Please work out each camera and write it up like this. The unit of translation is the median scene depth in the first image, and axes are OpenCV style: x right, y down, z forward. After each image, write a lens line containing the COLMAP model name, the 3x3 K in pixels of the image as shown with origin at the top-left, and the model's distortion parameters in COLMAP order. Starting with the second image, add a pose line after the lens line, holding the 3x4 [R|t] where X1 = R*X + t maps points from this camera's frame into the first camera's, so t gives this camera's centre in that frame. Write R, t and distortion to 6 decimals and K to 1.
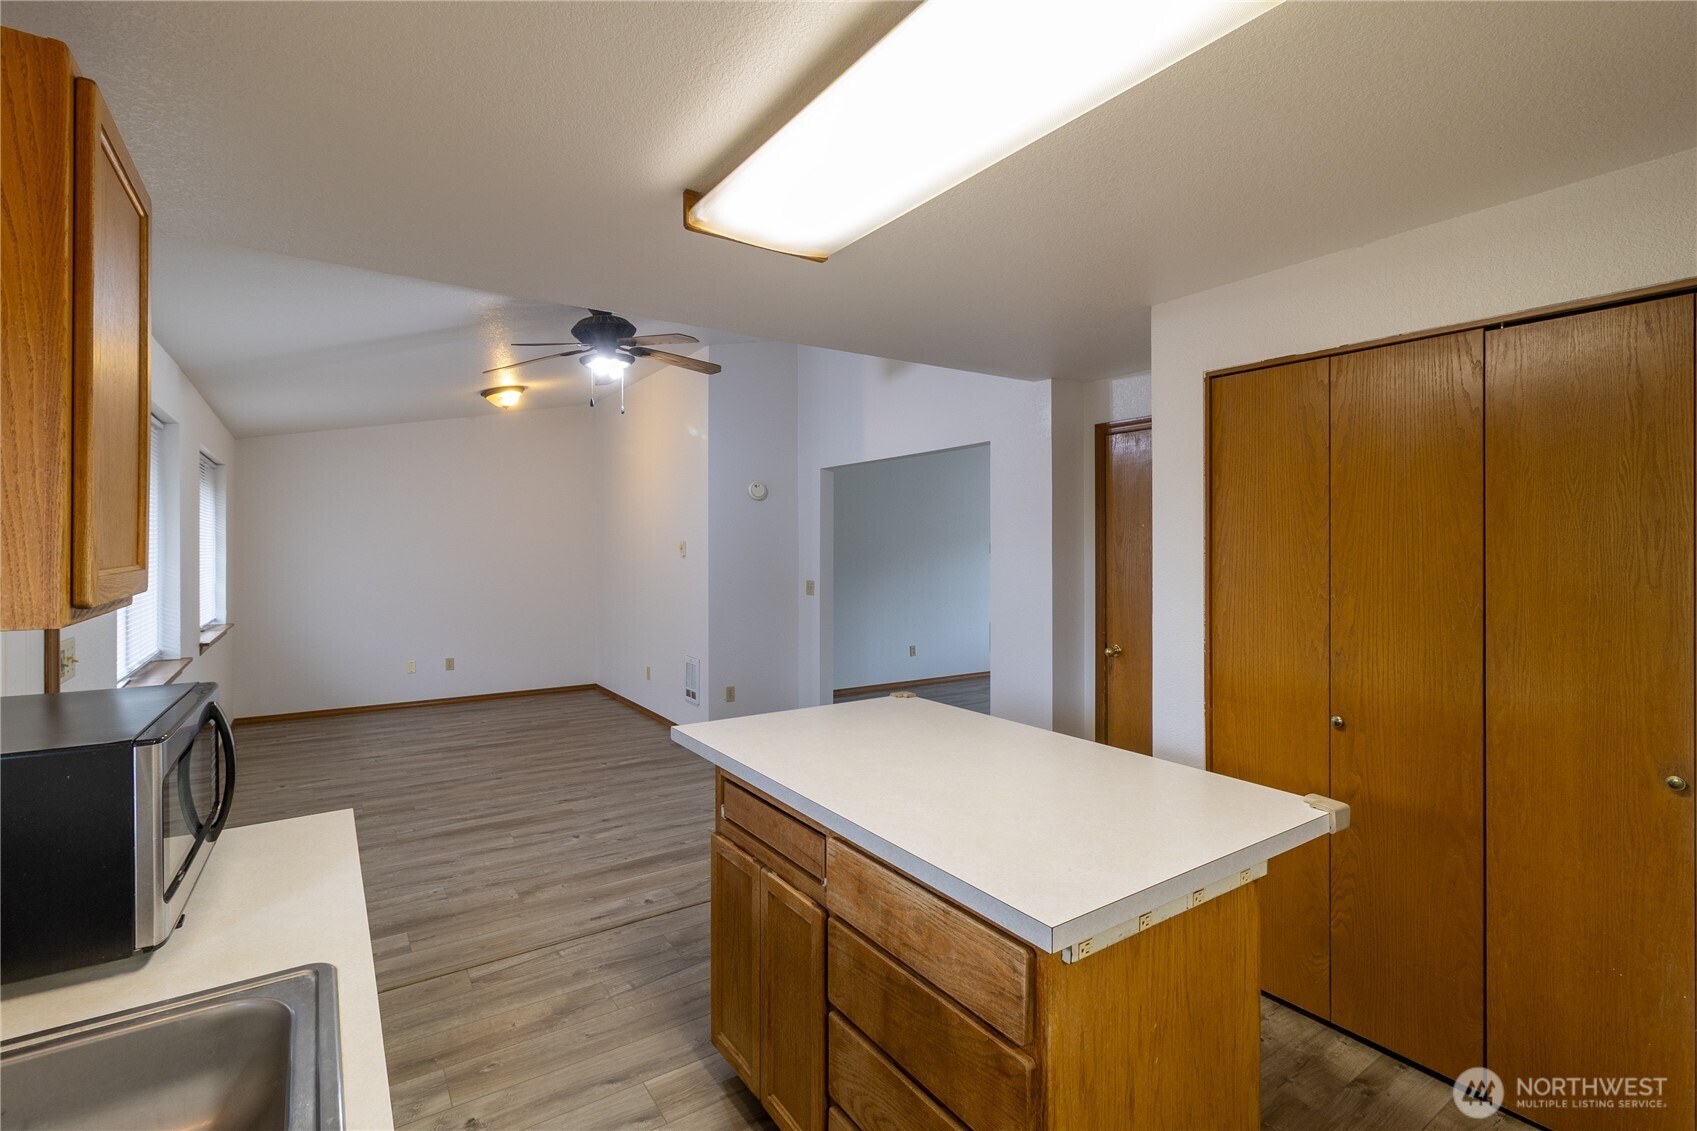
lens RADIAL K [[781.9, 0, 854.7], [0, 781.9, 549.6], [0, 0, 1]] dist [-0.003367, 0.000278]
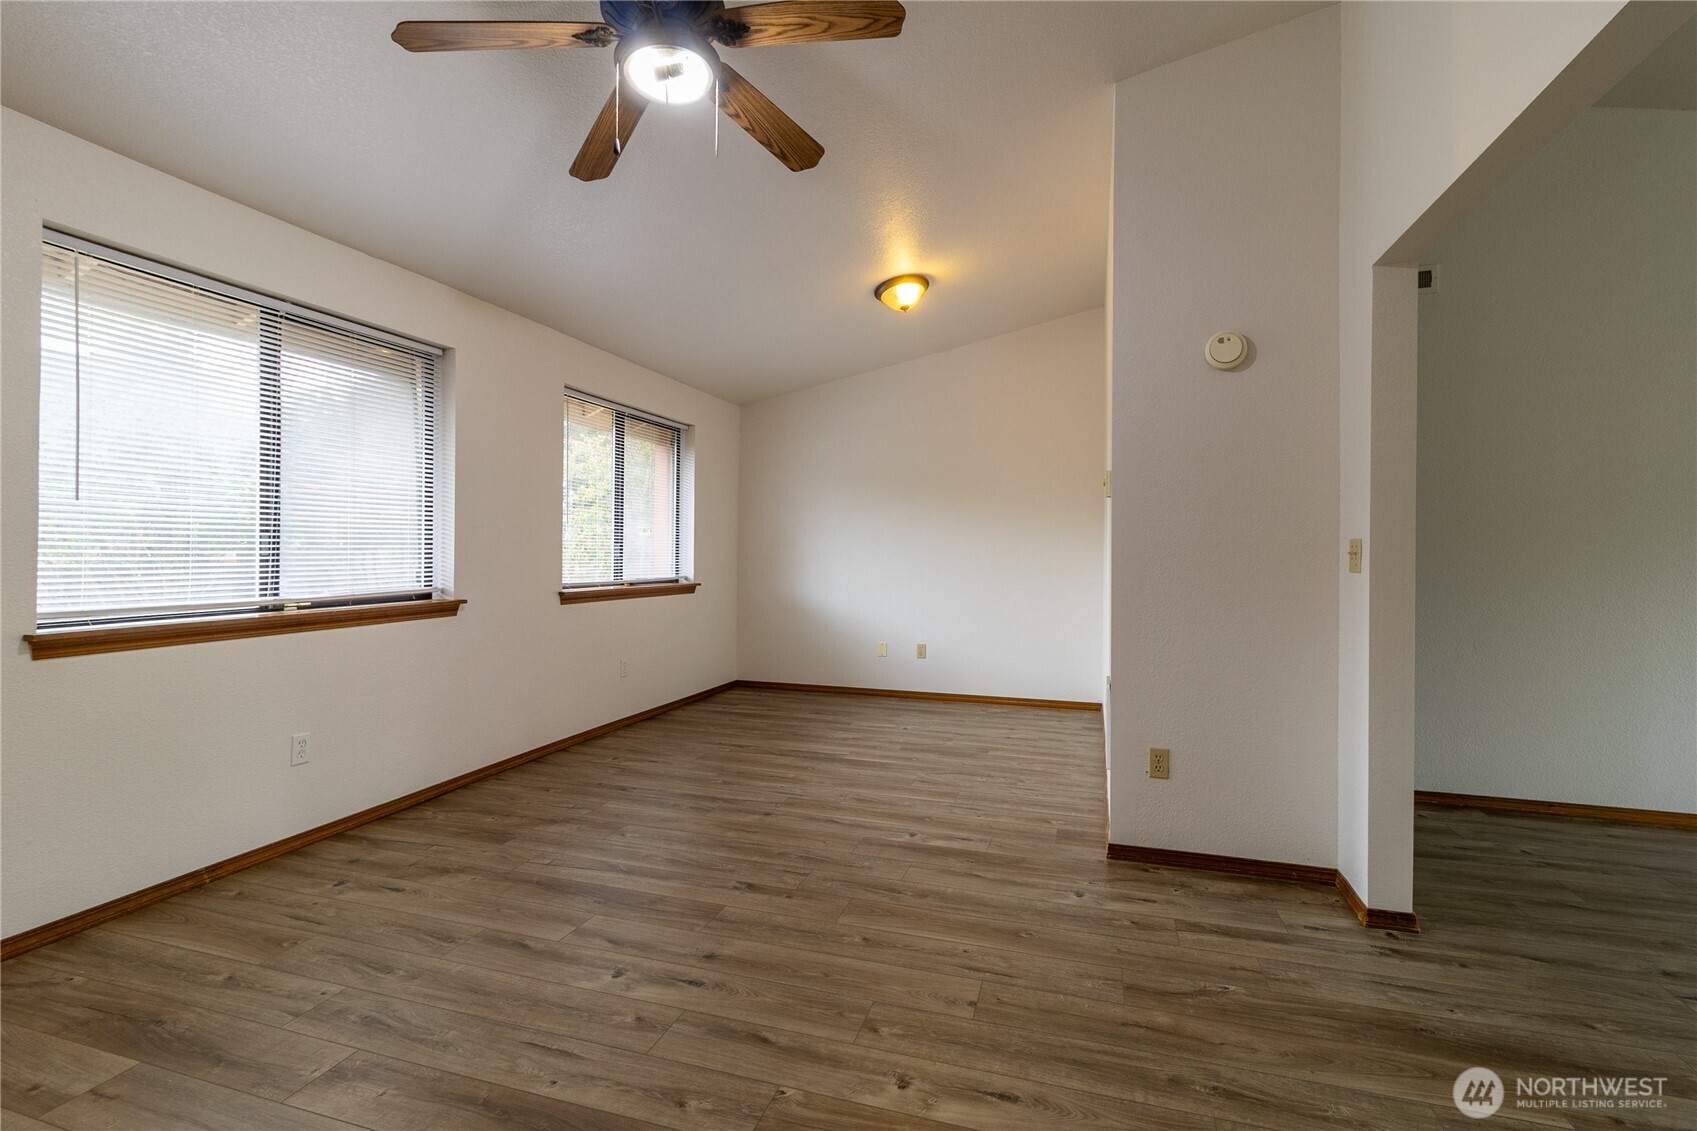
lens RADIAL K [[781.9, 0, 846.1], [0, 781.9, 556.3], [0, 0, 1]] dist [-0.003367, 0.000278]
pose [[0.621867, 0.015263, -0.782974, 0.148890], [-0.011733, 0.999879, 0.010173, 0.068176], [0.783035, 0.002860, 0.621971, 0.741546]]
